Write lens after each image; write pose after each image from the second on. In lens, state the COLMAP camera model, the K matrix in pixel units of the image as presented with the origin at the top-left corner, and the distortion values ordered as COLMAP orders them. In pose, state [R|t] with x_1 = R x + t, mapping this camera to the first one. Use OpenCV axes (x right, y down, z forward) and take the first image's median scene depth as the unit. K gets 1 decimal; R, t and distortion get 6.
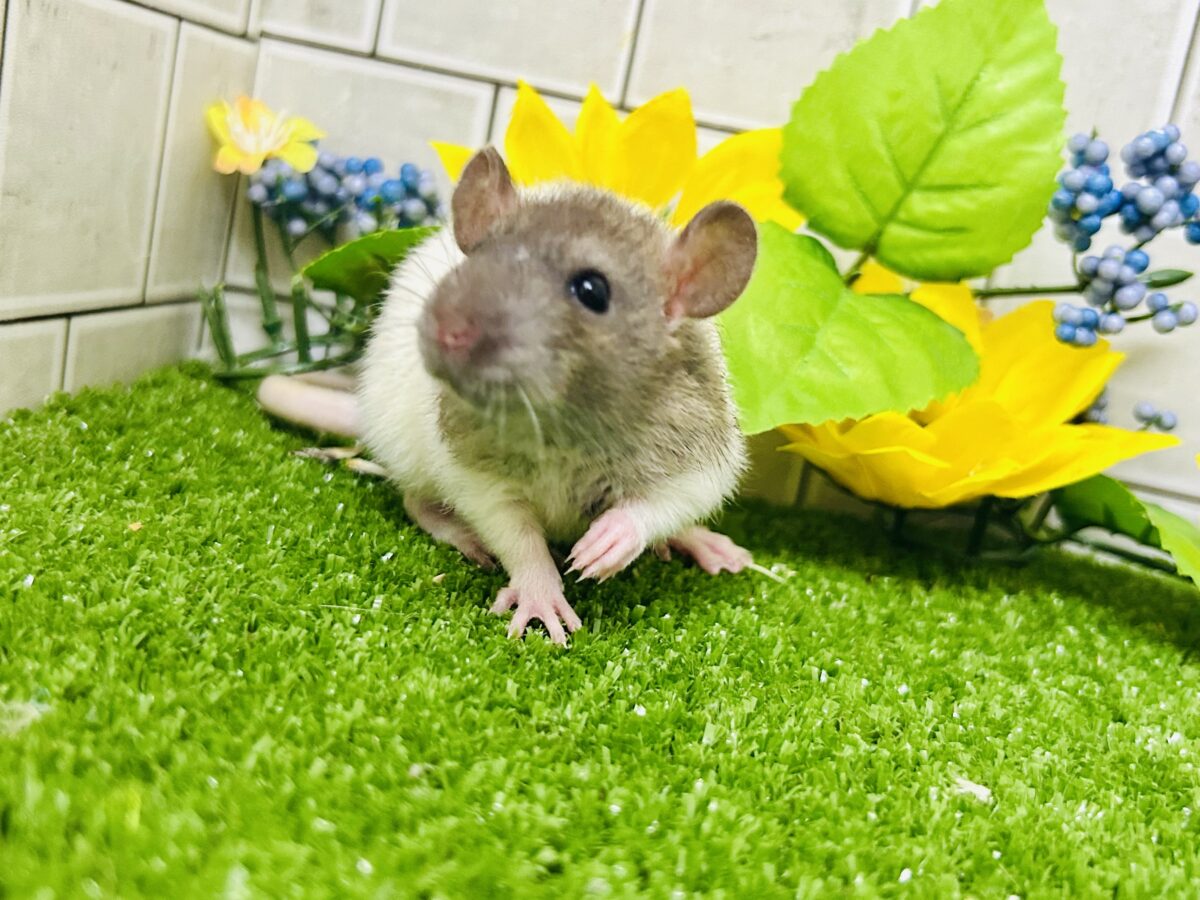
lens RADIAL K [[1395.1, 0, 606.3], [0, 1395.1, 445.4], [0, 0, 1]] dist [0.028897, 0.000000]
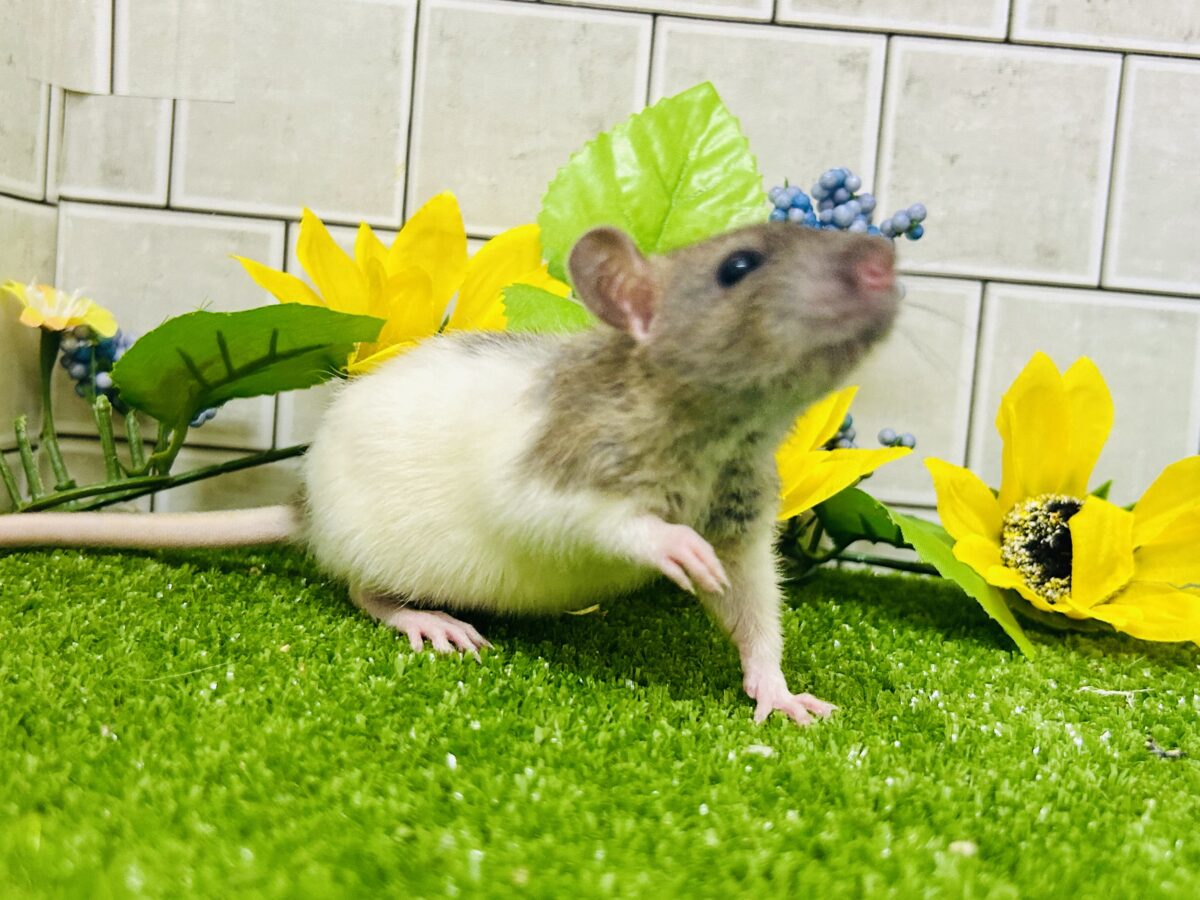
lens RADIAL K [[1395.1, 0, 604.6], [0, 1395.1, 436.4], [0, 0, 1]] dist [0.028897, 0.000000]
pose [[0.984121, -0.124474, 0.126538, 0.010465], [0.136229, 0.986679, -0.088911, 0.054310], [-0.113785, 0.104738, 0.987969, -0.130755]]
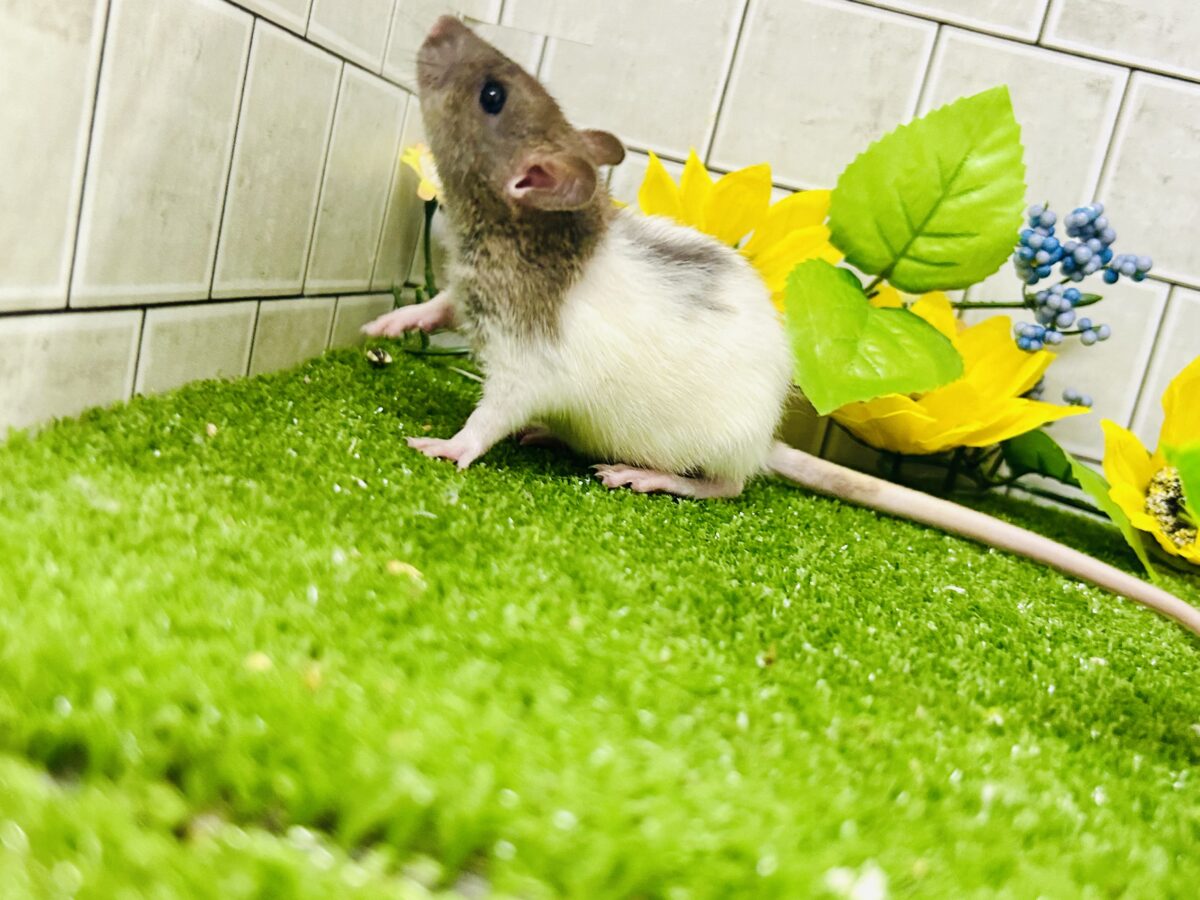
lens RADIAL K [[1395.1, 0, 591.4], [0, 1395.1, 456.3], [0, 0, 1]] dist [0.028897, 0.000000]
pose [[0.998618, 0.041165, 0.032668, -0.175388], [-0.040496, 0.998961, -0.020900, 0.101969], [-0.033494, 0.019548, 0.999248, -0.489579]]
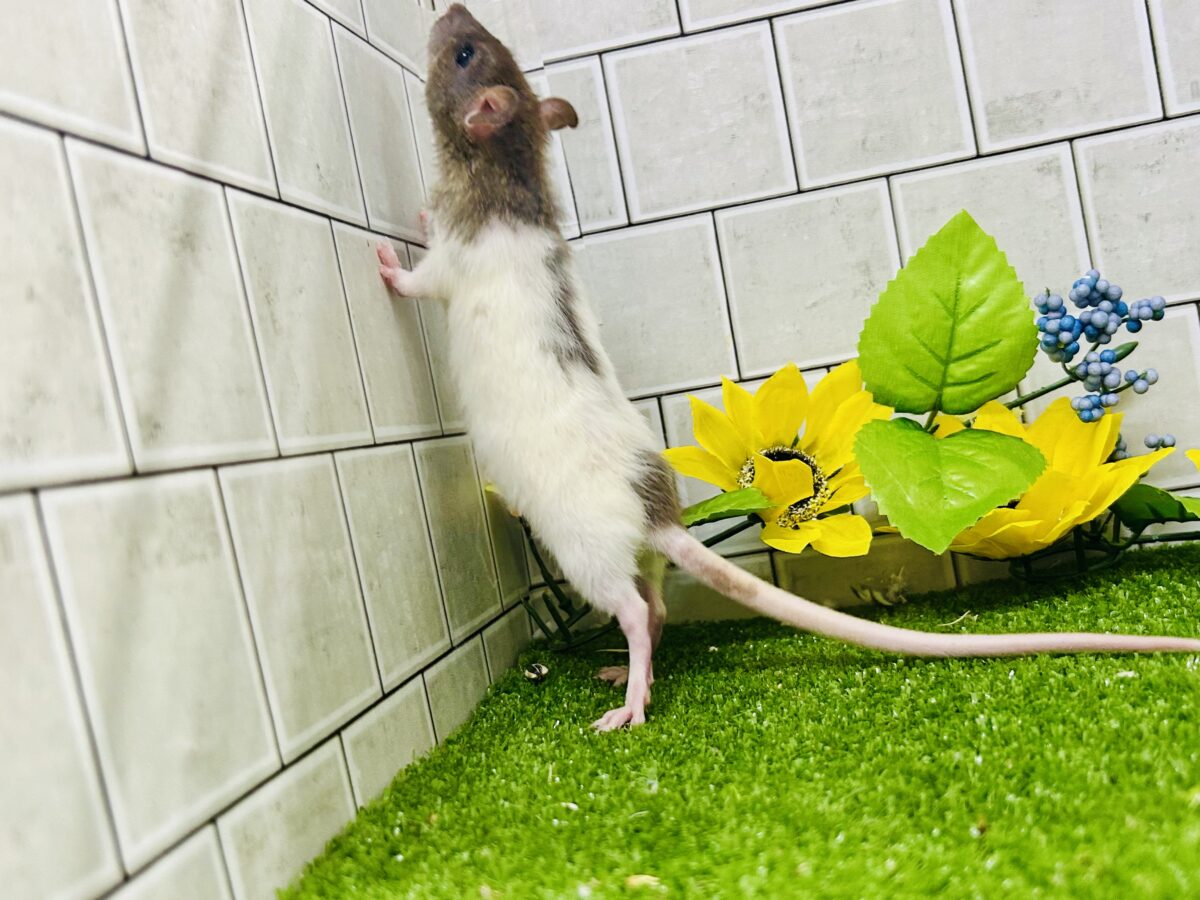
lens RADIAL K [[1395.1, 0, 590.4], [0, 1395.1, 451.4], [0, 0, 1]] dist [0.028897, 0.000000]
pose [[0.931227, -0.362942, -0.033012, -0.153617], [0.352192, 0.919516, -0.174505, 0.042648], [0.093691, 0.150877, 0.984103, -0.623258]]
